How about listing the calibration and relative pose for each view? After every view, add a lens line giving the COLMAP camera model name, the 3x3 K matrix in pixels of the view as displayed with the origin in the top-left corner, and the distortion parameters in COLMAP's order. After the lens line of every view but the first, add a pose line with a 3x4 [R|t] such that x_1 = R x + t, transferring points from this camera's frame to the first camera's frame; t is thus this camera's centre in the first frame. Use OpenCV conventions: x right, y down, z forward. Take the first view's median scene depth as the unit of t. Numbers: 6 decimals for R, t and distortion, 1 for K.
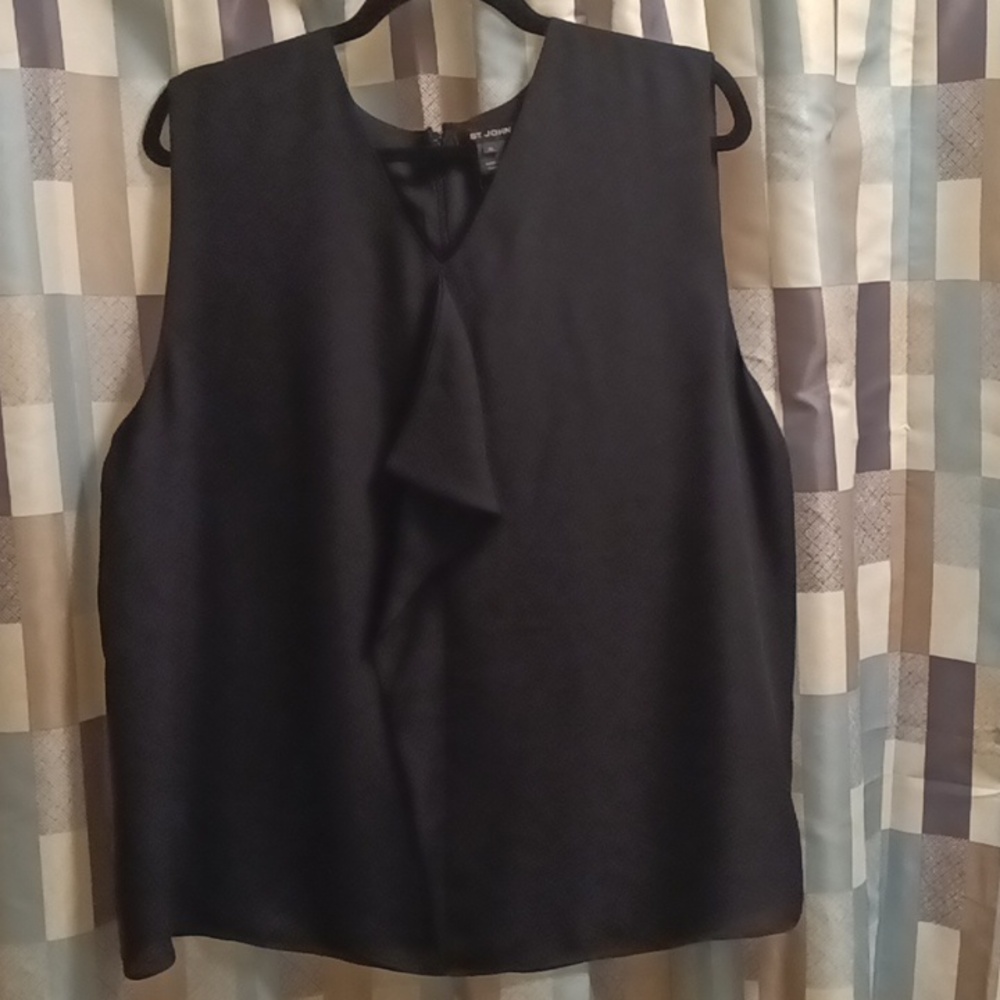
lens RADIAL K [[1729.6, 0, 500.0], [0, 1729.6, 500.0], [0, 0, 1]] dist [0.199048, -0.712337]
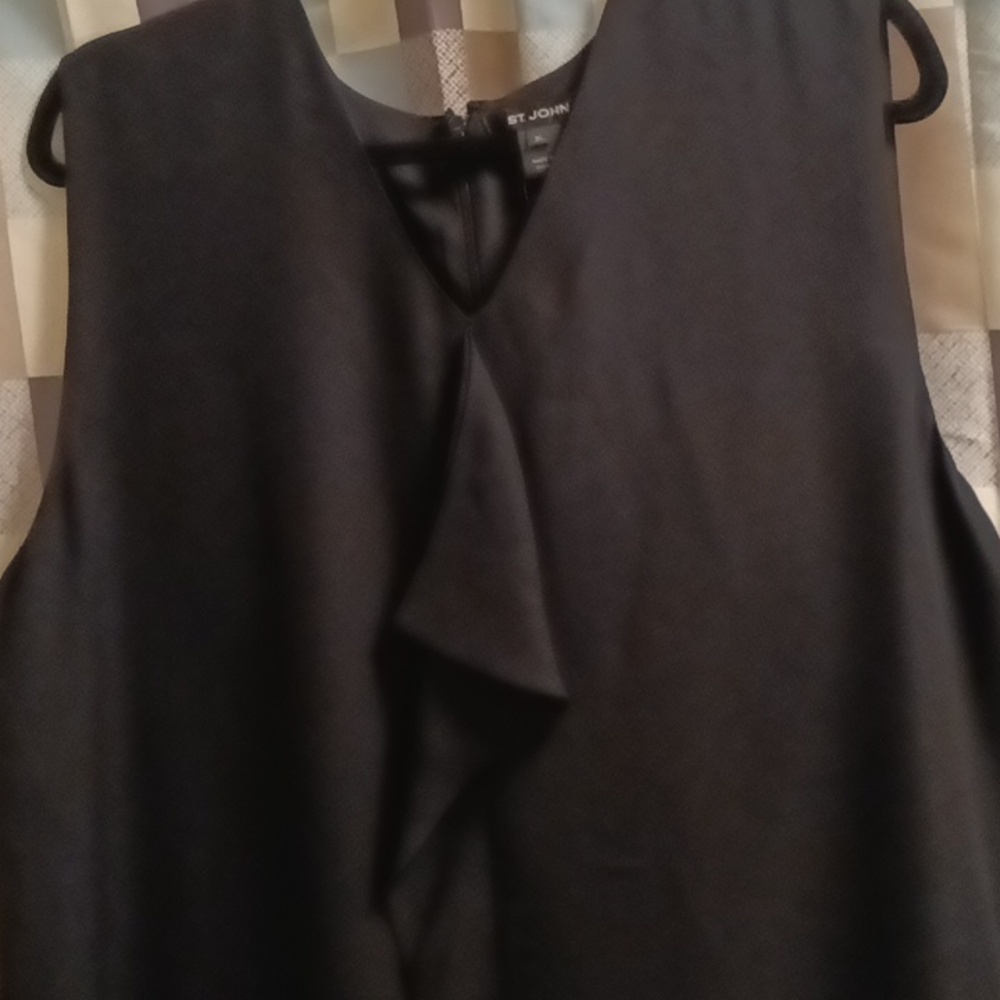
lens RADIAL K [[1717.6, 0, 503.1], [0, 1717.6, 481.9], [0, 0, 1]] dist [0.191500, -0.772577]
pose [[0.993906, -0.025320, -0.107286, 0.046772], [0.025763, 0.999664, 0.002745, -0.074187], [0.107181, -0.005492, 0.994224, 0.350627]]
